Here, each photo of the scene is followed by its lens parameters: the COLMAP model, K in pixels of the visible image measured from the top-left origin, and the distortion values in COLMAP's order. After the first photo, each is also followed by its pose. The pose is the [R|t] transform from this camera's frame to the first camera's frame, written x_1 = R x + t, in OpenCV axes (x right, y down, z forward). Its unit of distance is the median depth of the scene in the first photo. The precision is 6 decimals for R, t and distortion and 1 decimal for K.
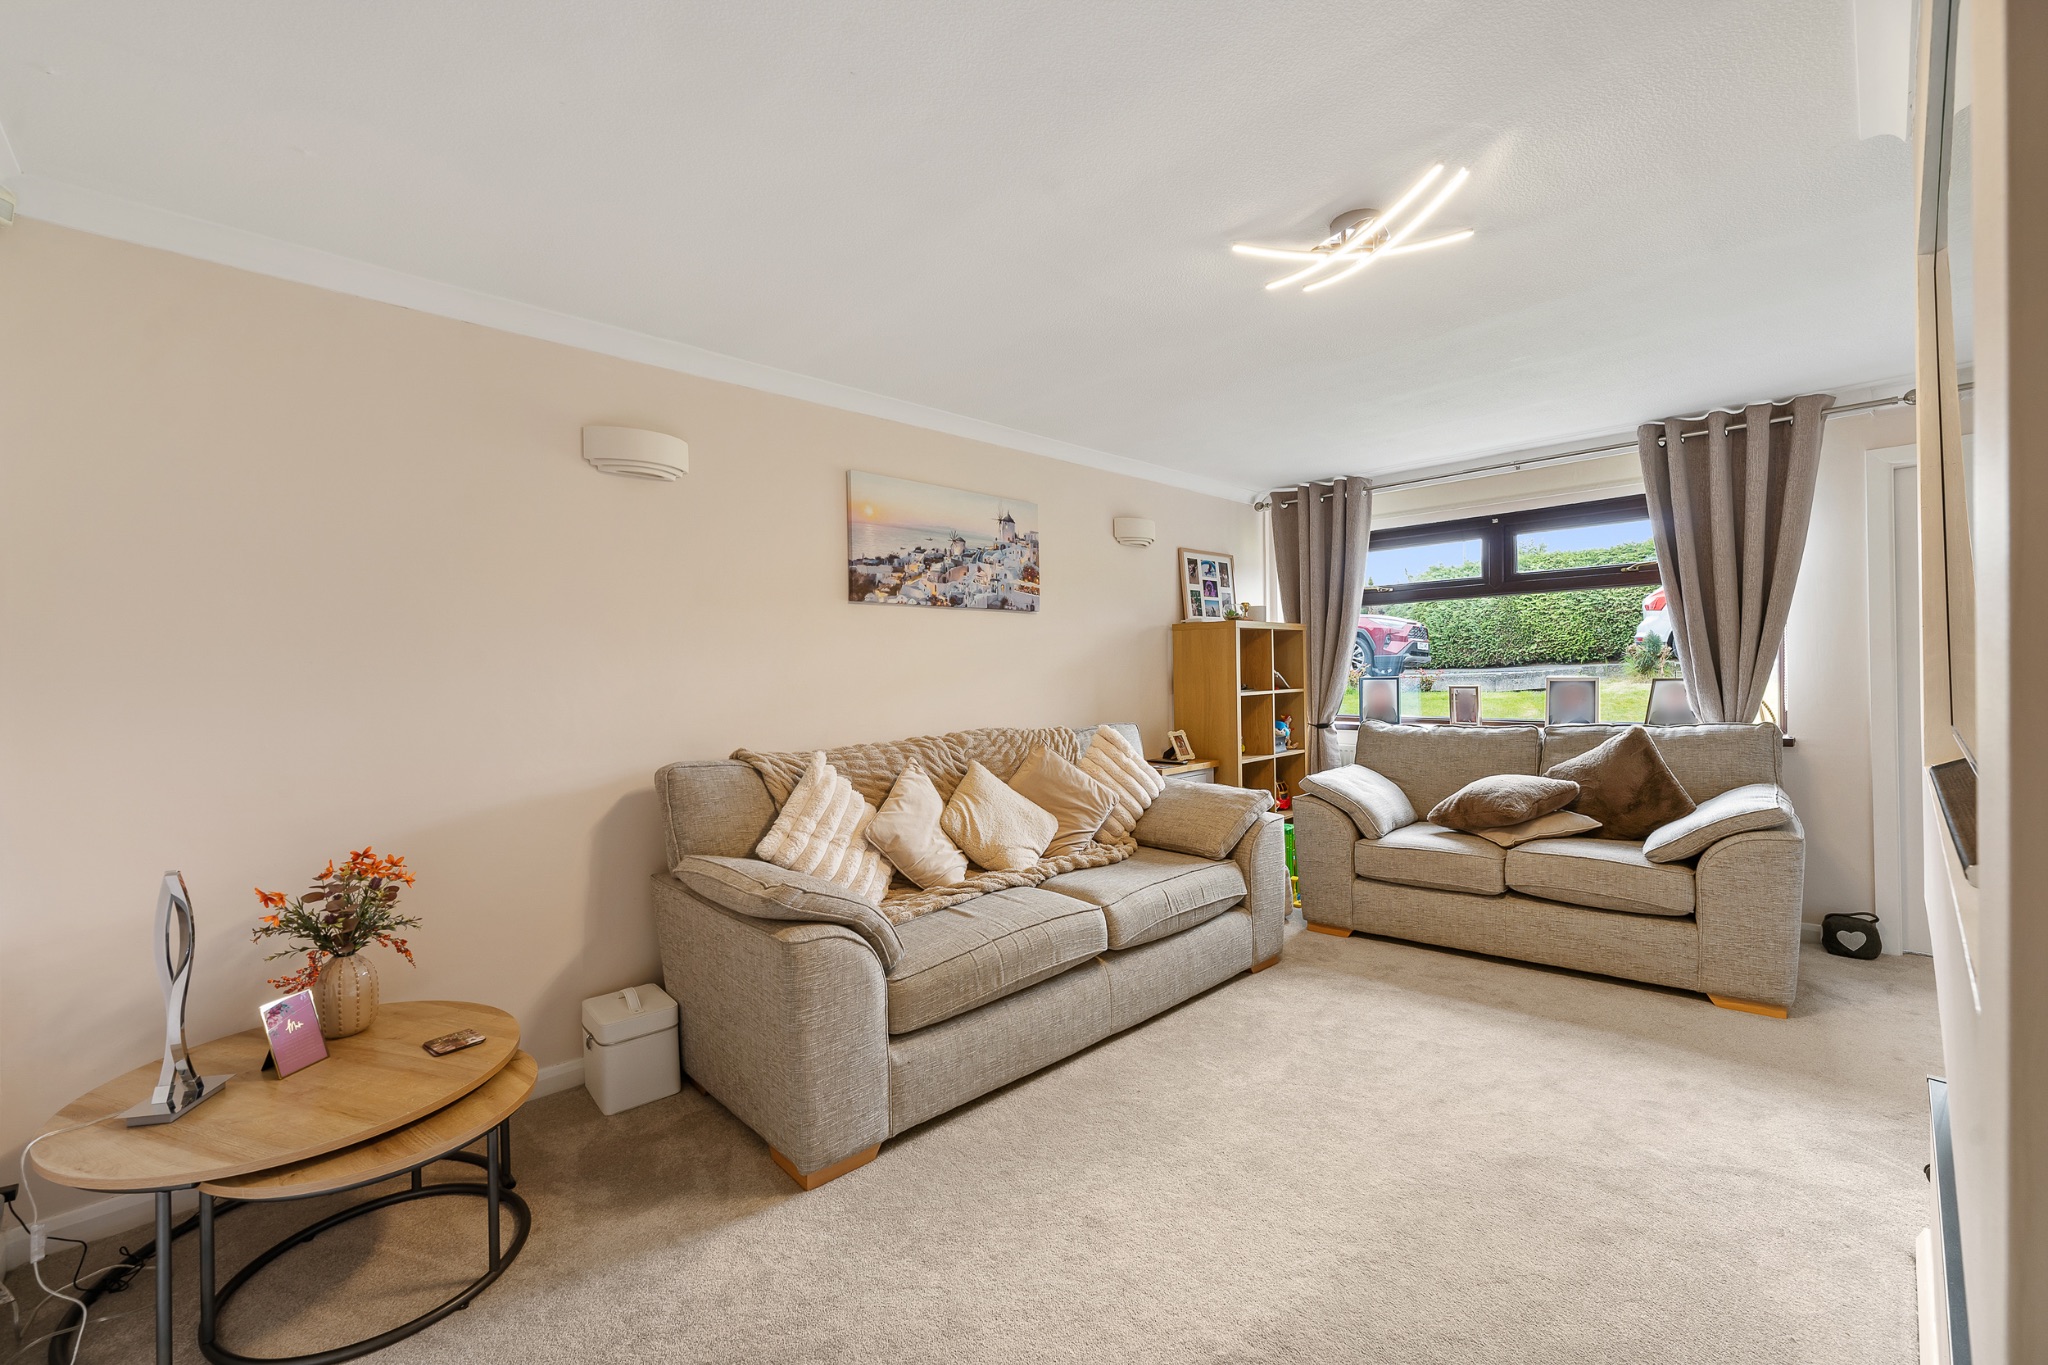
lens RADIAL K [[839.7, 0, 1041.0], [0, 839.7, 671.4], [0, 0, 1]] dist [-0.000696, -0.000423]
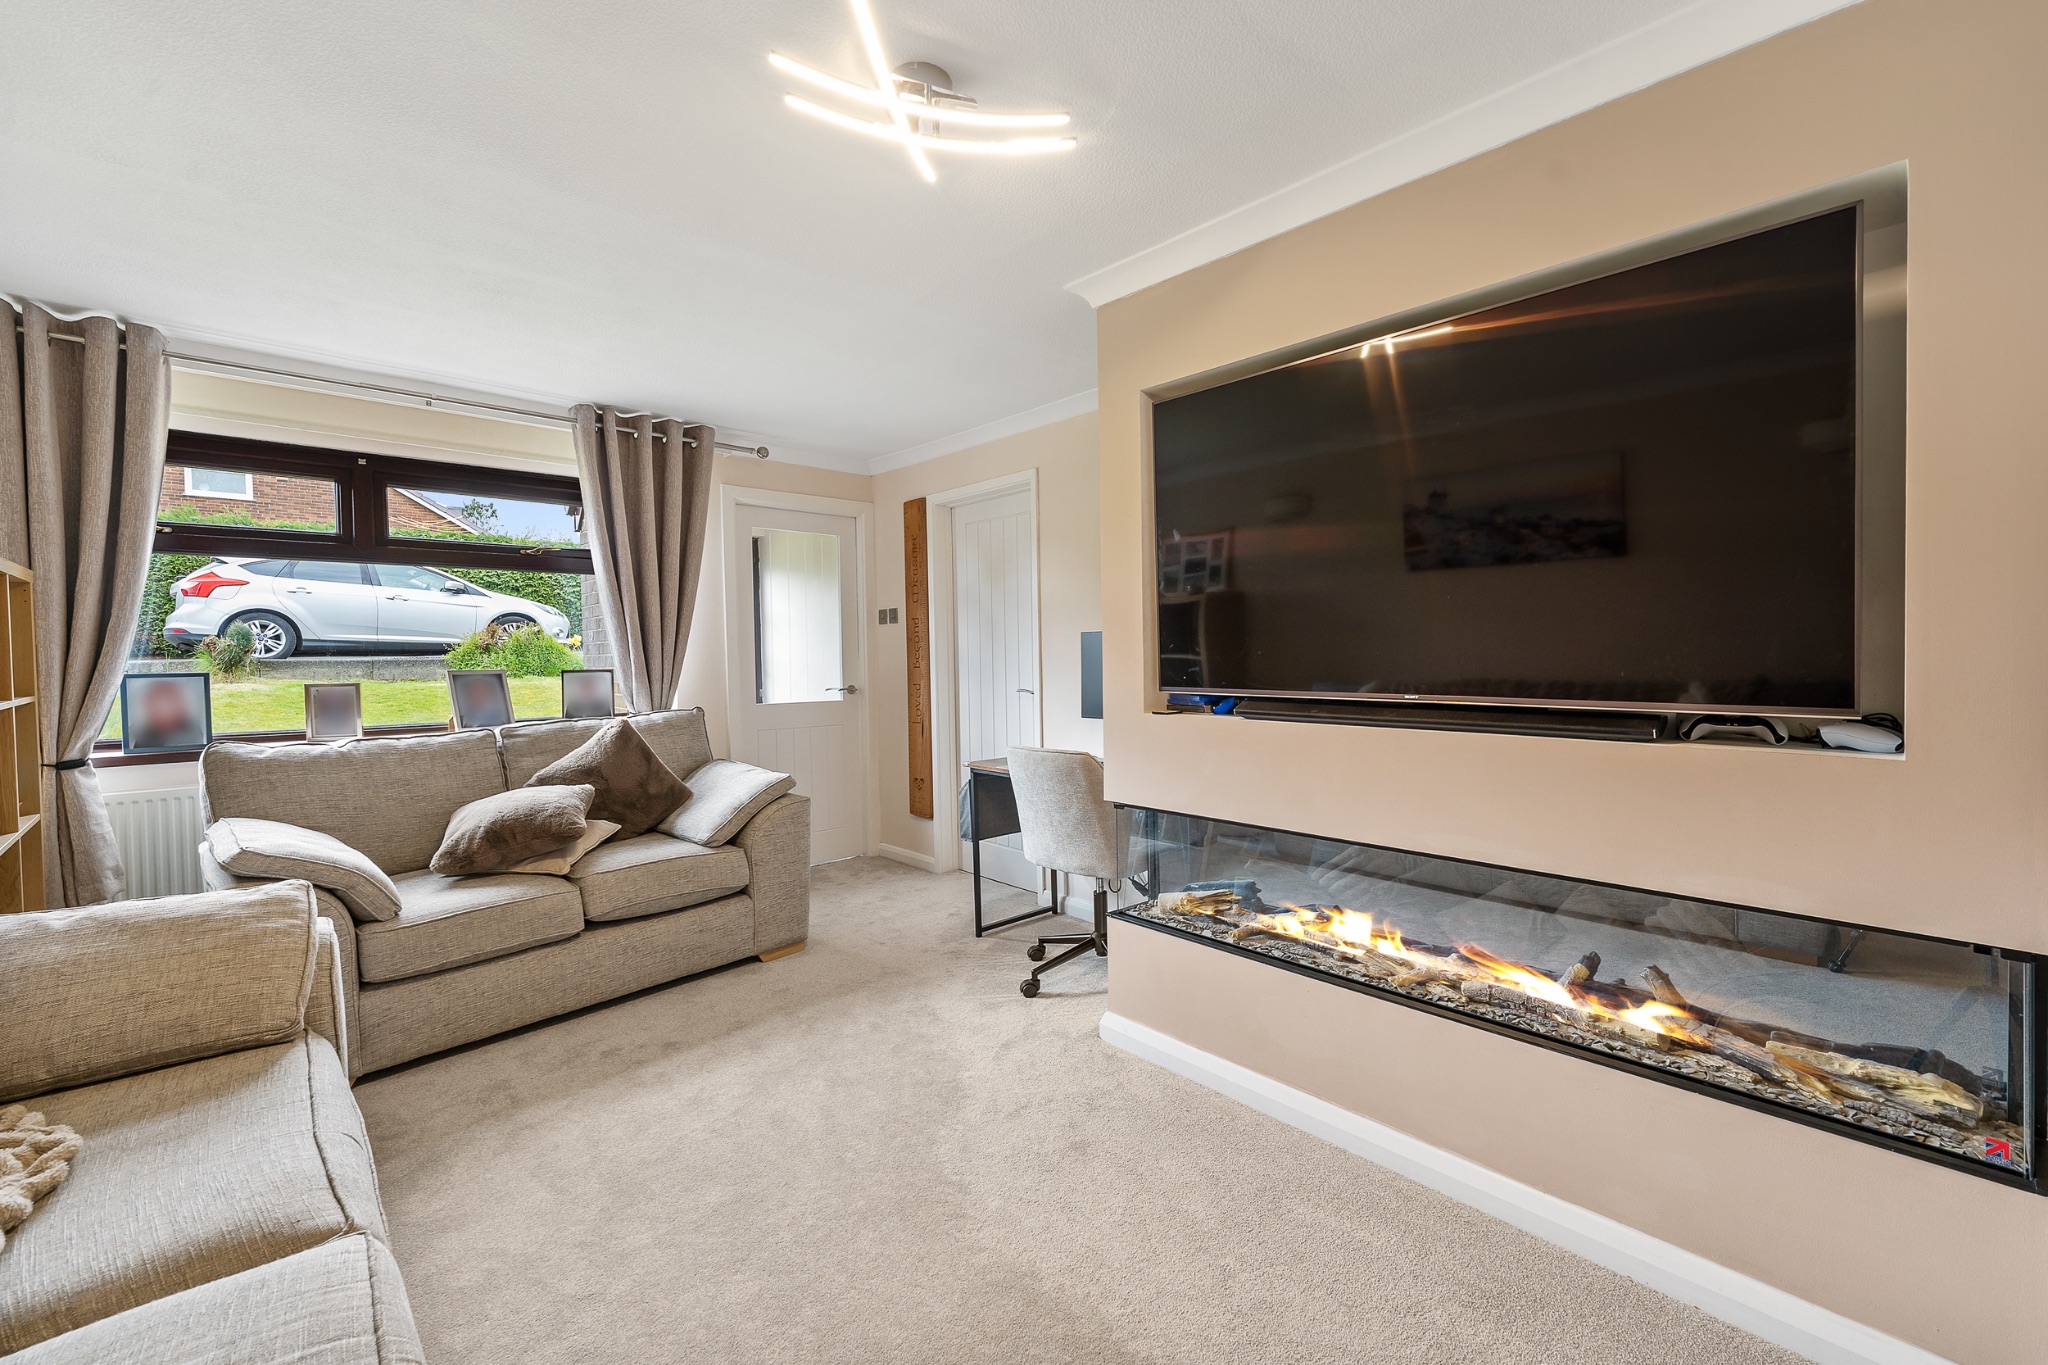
lens RADIAL K [[839.7, 0, 1028.6], [0, 839.7, 664.5], [0, 0, 1]] dist [-0.000696, -0.000423]
pose [[0.043747, 0.001100, 0.999042, -0.233845], [0.007847, 0.999968, -0.001444, 0.009152], [-0.999012, 0.007903, 0.043737, 0.491968]]
